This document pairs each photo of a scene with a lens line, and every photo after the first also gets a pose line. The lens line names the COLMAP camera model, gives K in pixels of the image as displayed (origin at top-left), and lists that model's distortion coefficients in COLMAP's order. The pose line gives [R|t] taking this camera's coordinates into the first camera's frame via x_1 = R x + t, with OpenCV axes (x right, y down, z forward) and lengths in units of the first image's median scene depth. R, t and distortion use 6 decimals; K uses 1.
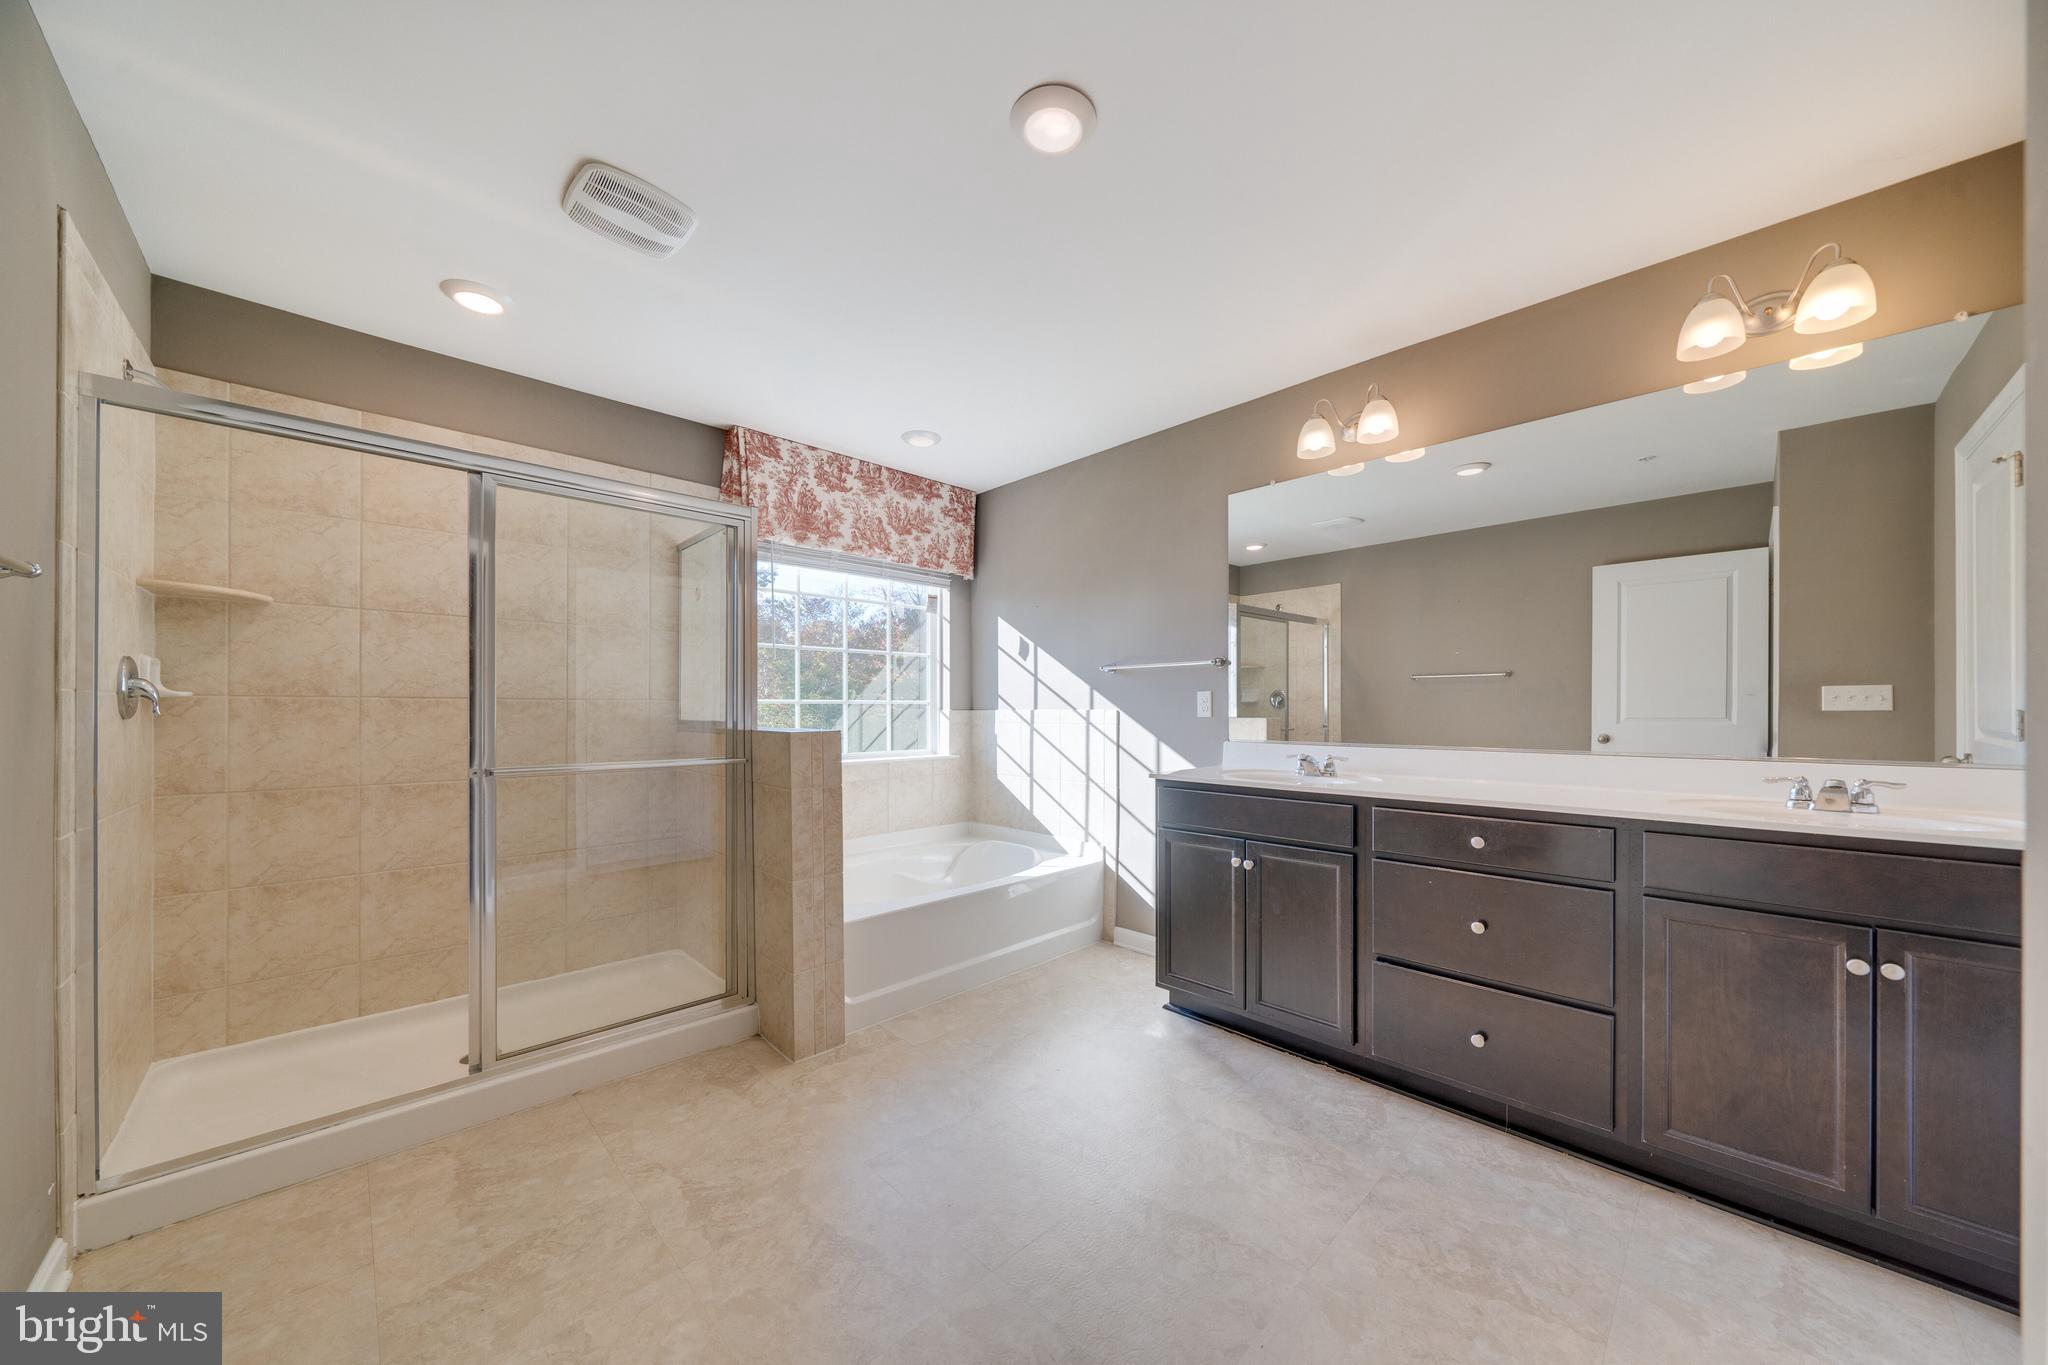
lens RADIAL K [[755.6, 0, 1048.4], [0, 755.6, 705.2], [0, 0, 1]] dist [-0.000709, -0.000085]
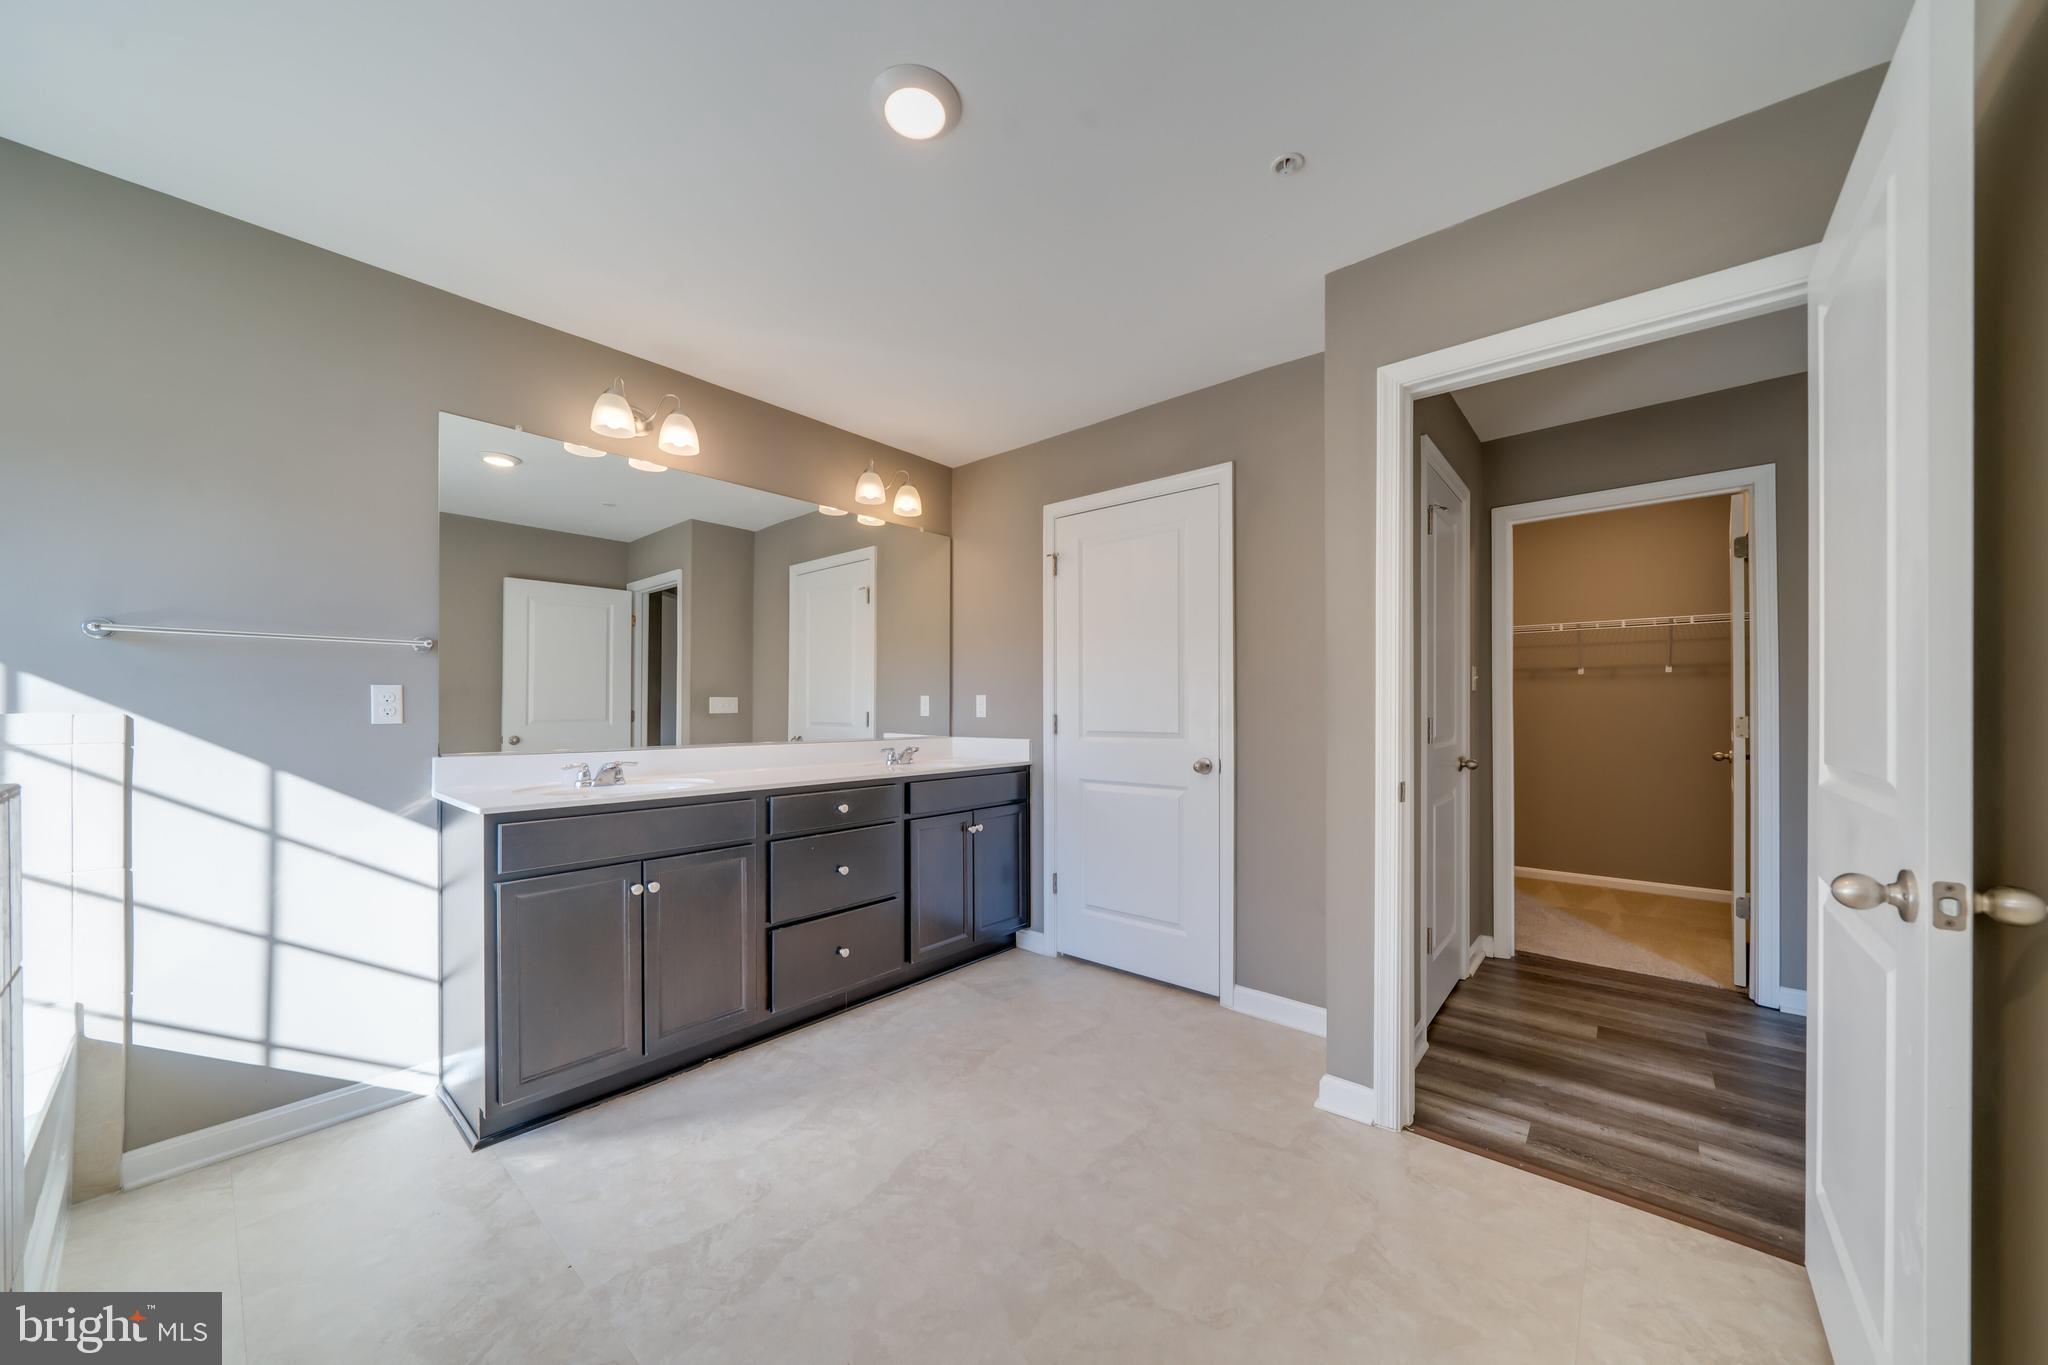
lens RADIAL K [[711.2, 0, 1038.4], [0, 711.2, 708.2], [0, 0, 1]] dist [-0.000134, -0.000006]
pose [[-0.107022, 0.005483, 0.994242, -0.478771], [-0.002540, 0.999980, -0.005788, 0.003995], [-0.994253, -0.003145, -0.107006, 0.500029]]
